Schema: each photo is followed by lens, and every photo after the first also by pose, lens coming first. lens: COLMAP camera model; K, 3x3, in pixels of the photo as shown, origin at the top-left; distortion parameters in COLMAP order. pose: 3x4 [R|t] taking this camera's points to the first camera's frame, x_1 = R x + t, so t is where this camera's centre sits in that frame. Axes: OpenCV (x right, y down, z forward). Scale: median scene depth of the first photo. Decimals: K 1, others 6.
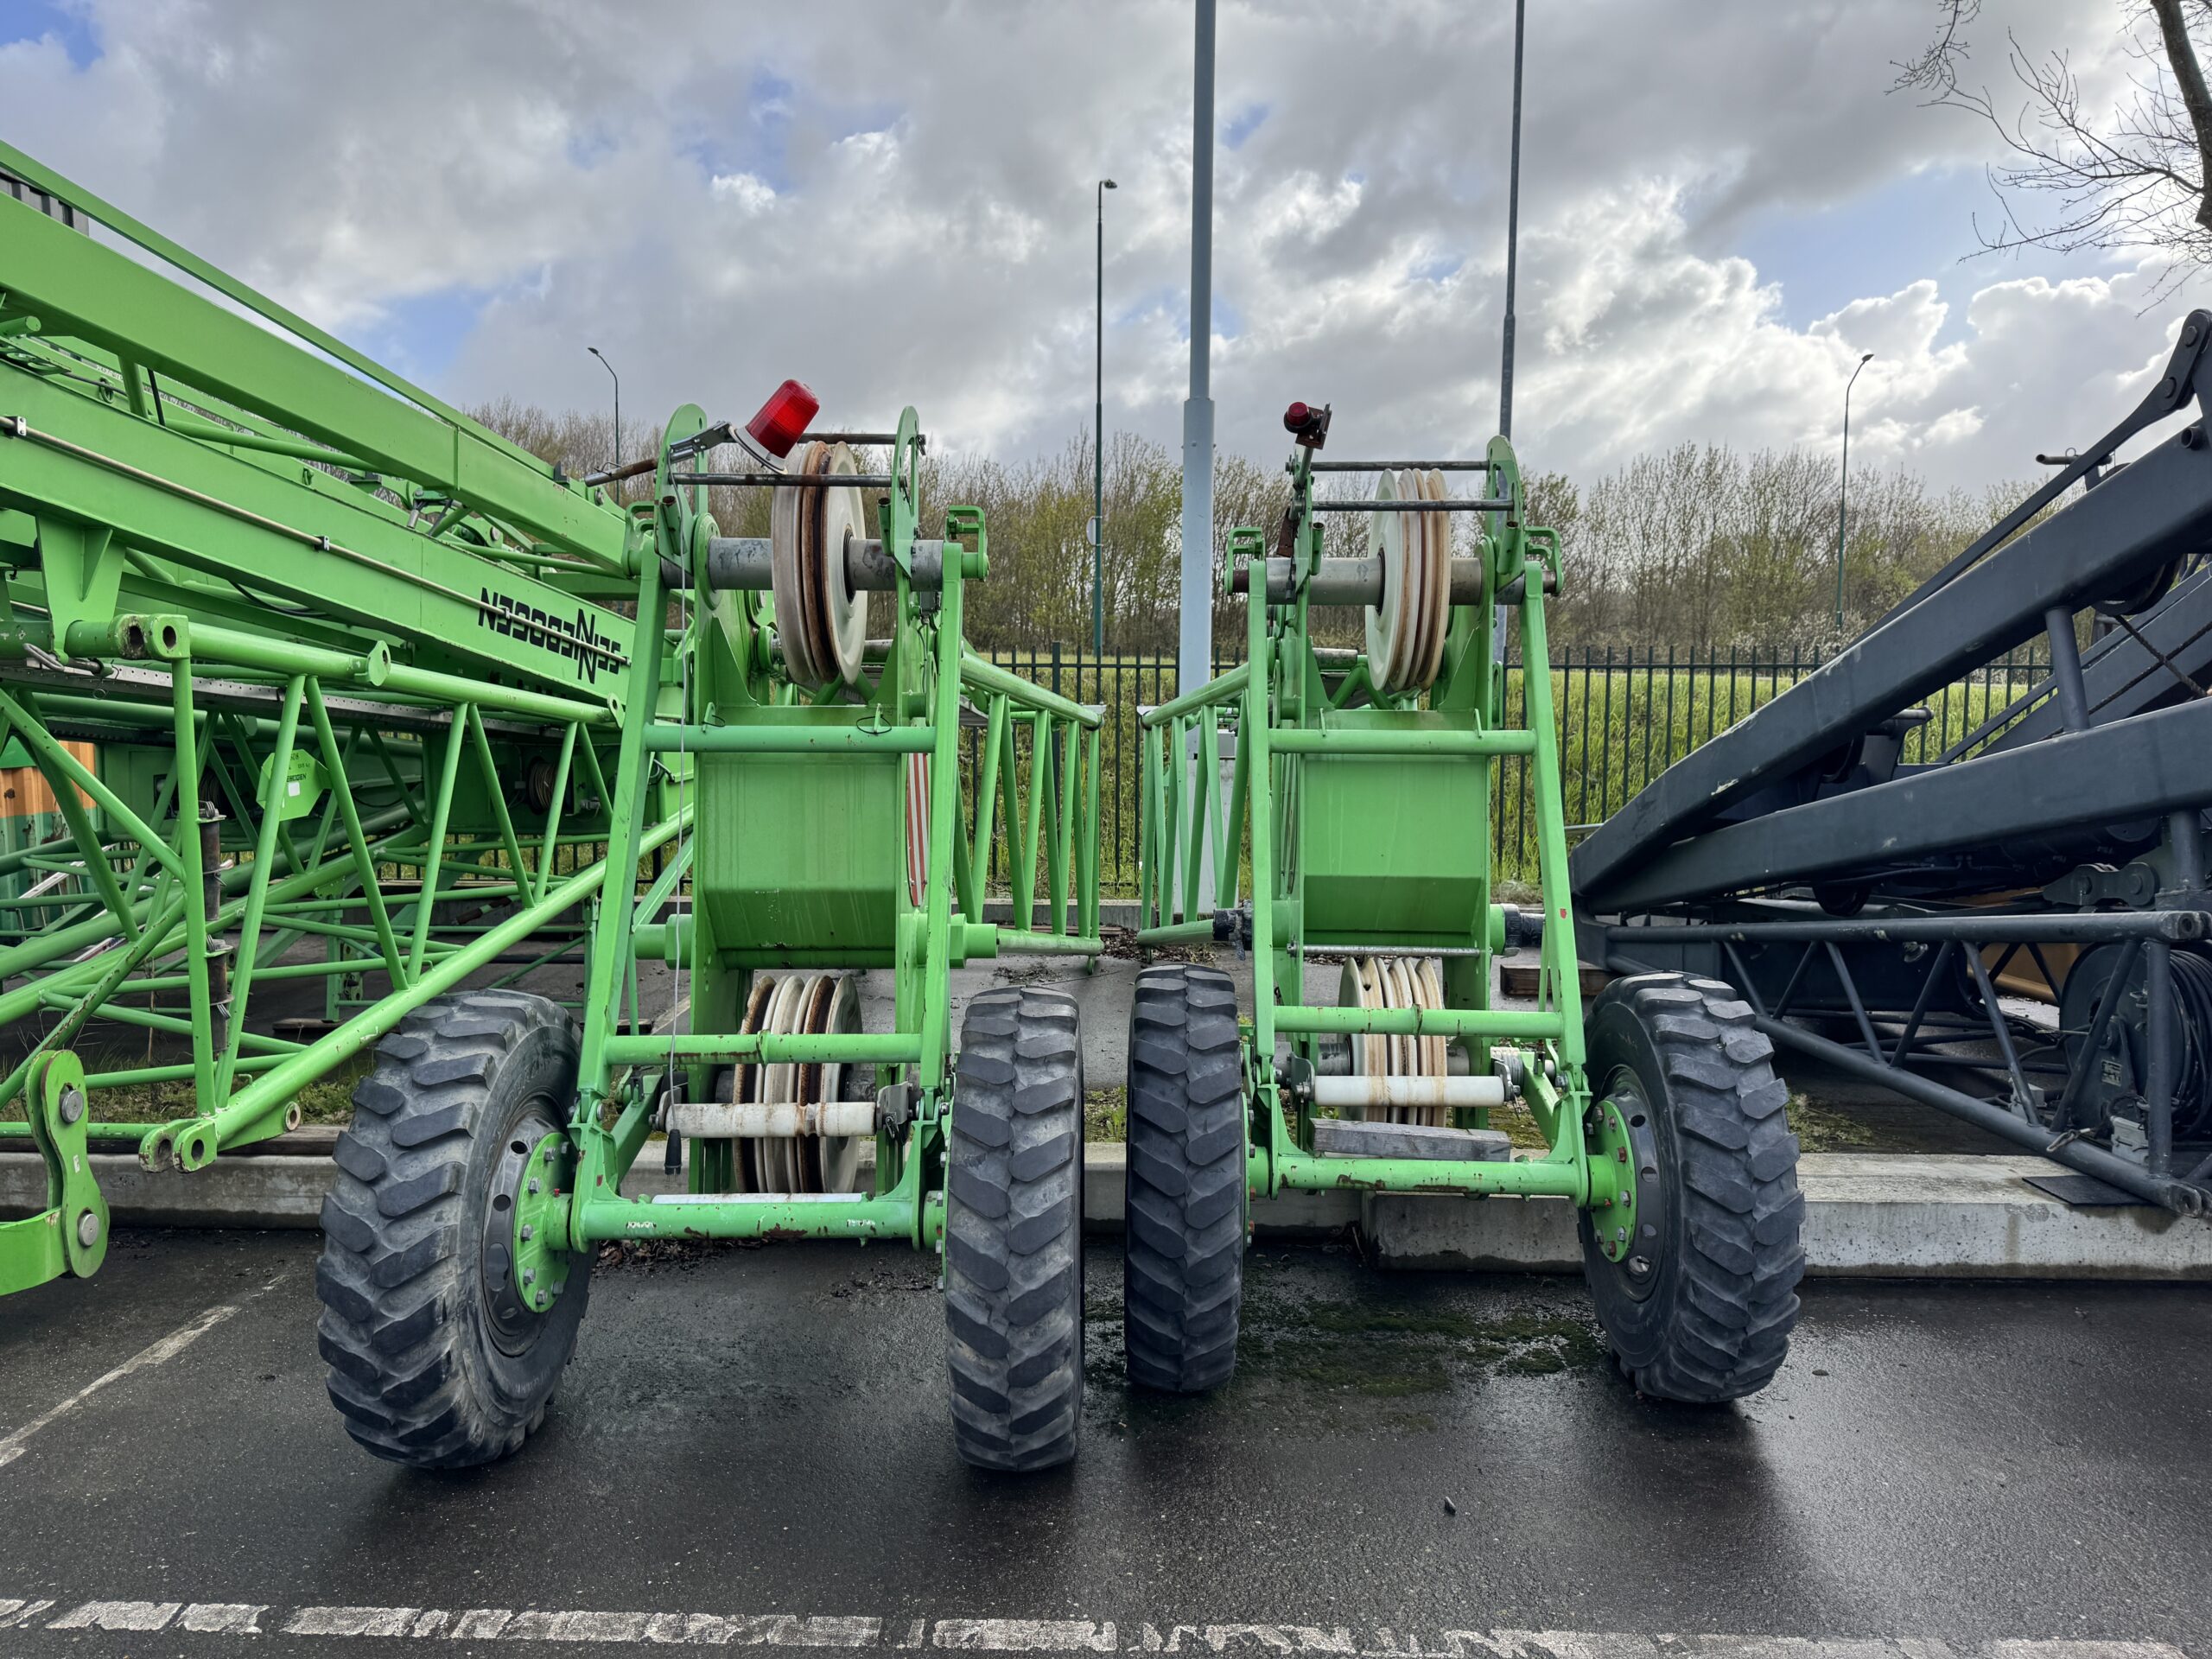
lens RADIAL K [[1557.0, 0, 1106.0], [0, 1557.0, 829.5], [0, 0, 1]] dist [0.023360, -0.027542]
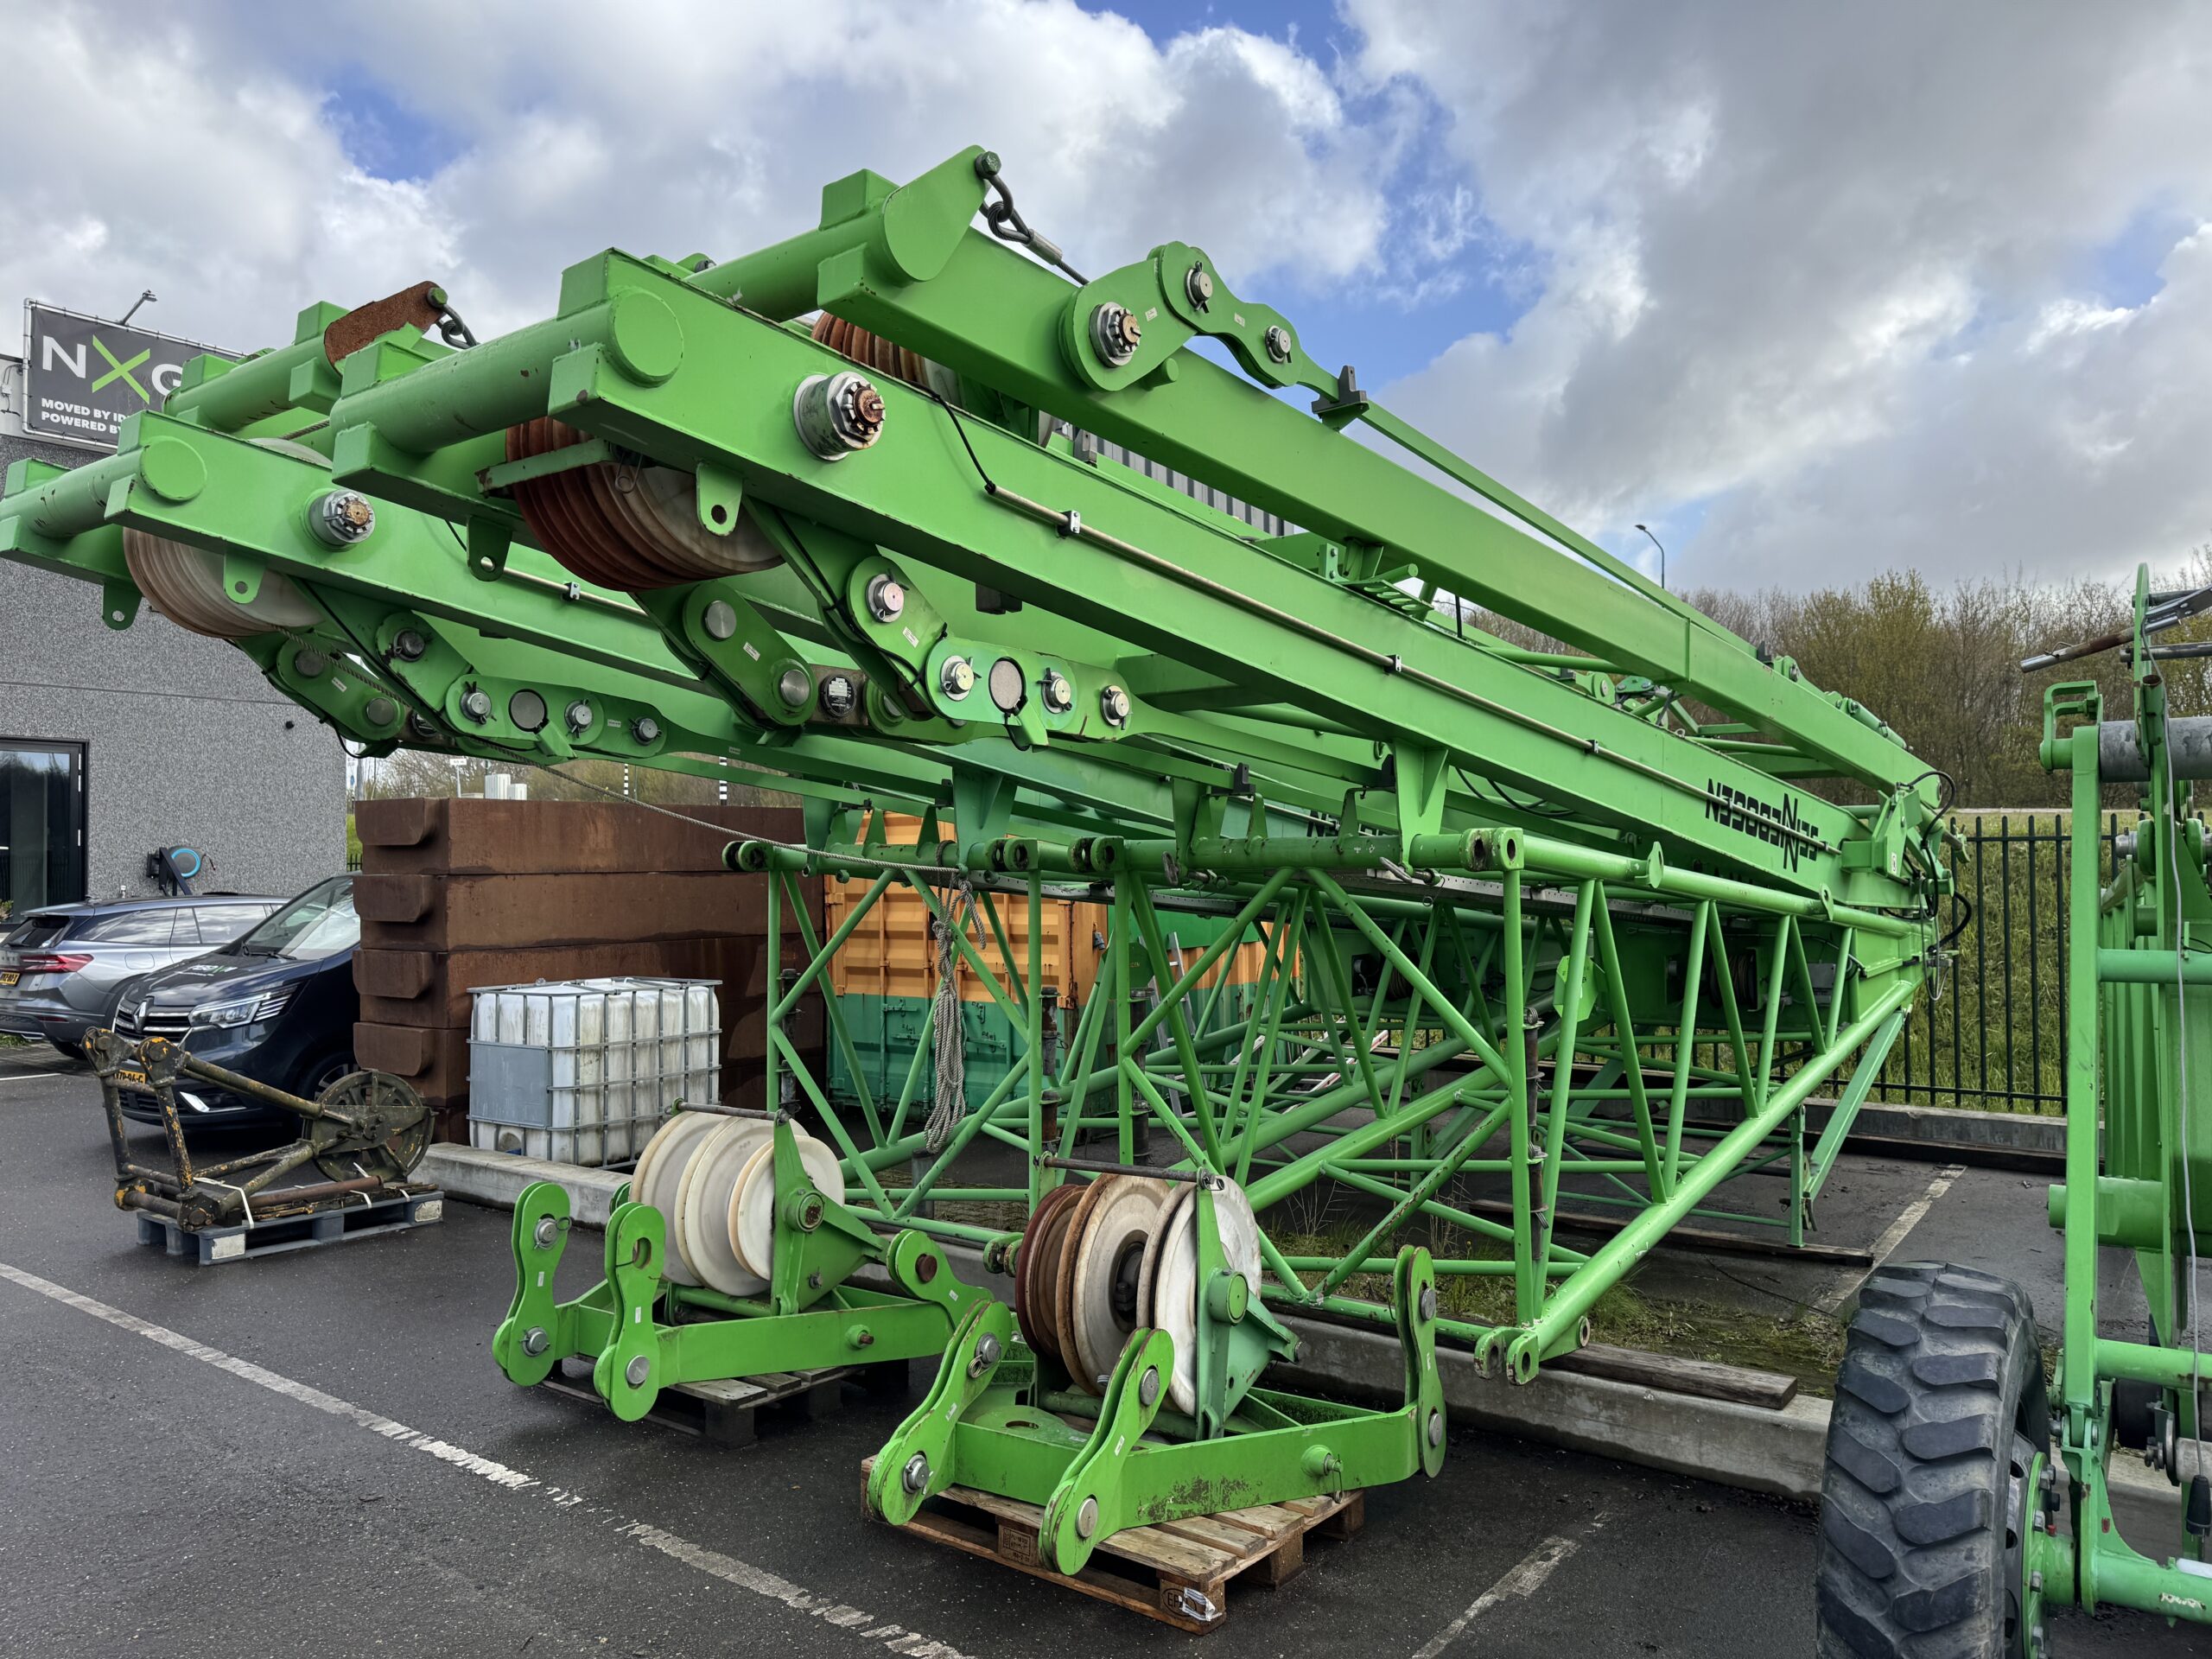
lens RADIAL K [[1557.0, 0, 1106.0], [0, 1557.0, 829.5], [0, 0, 1]] dist [0.023360, -0.027542]
pose [[0.806615, -0.026554, -0.590481, -0.201802], [-0.036774, 0.994801, -0.094971, -0.027959], [0.589933, 0.098319, 0.801444, 0.015053]]
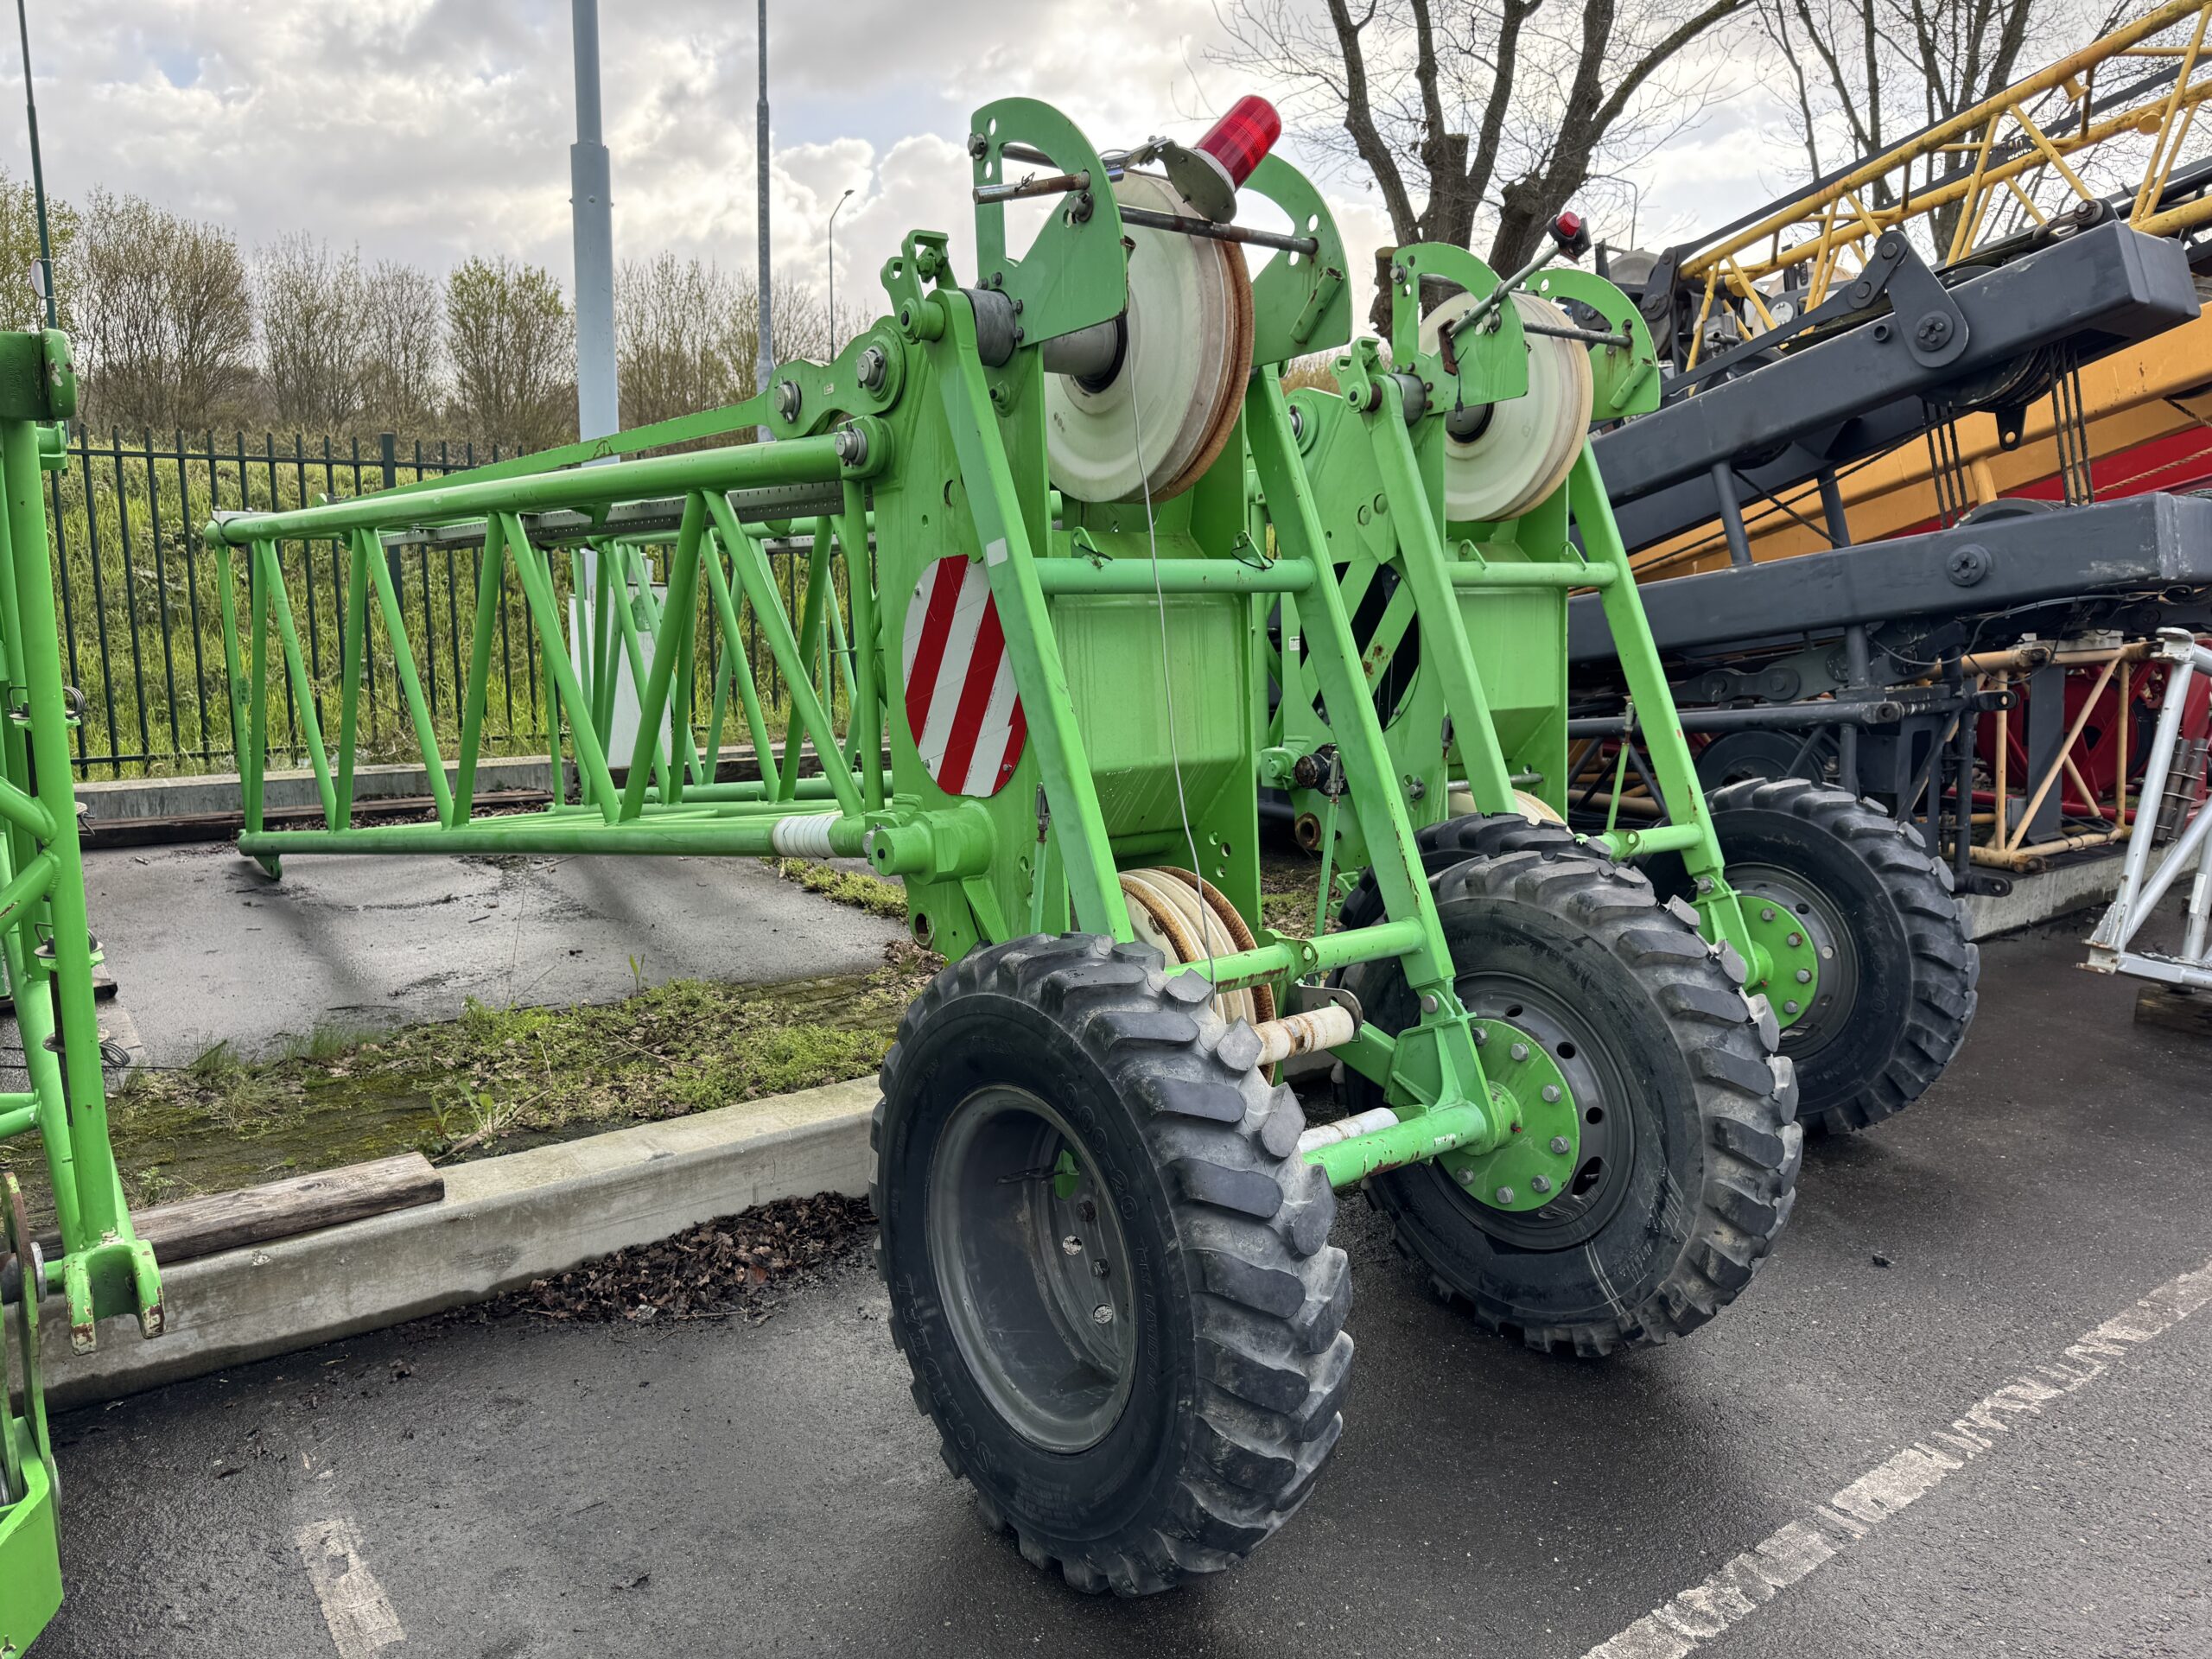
lens RADIAL K [[1557.0, 0, 1106.0], [0, 1557.0, 829.5], [0, 0, 1]] dist [0.023360, -0.027542]
pose [[0.791390, -0.101504, 0.602826, -0.637429], [0.031663, 0.991601, 0.125398, -0.027449], [-0.610491, -0.080152, 0.787957, 0.344431]]
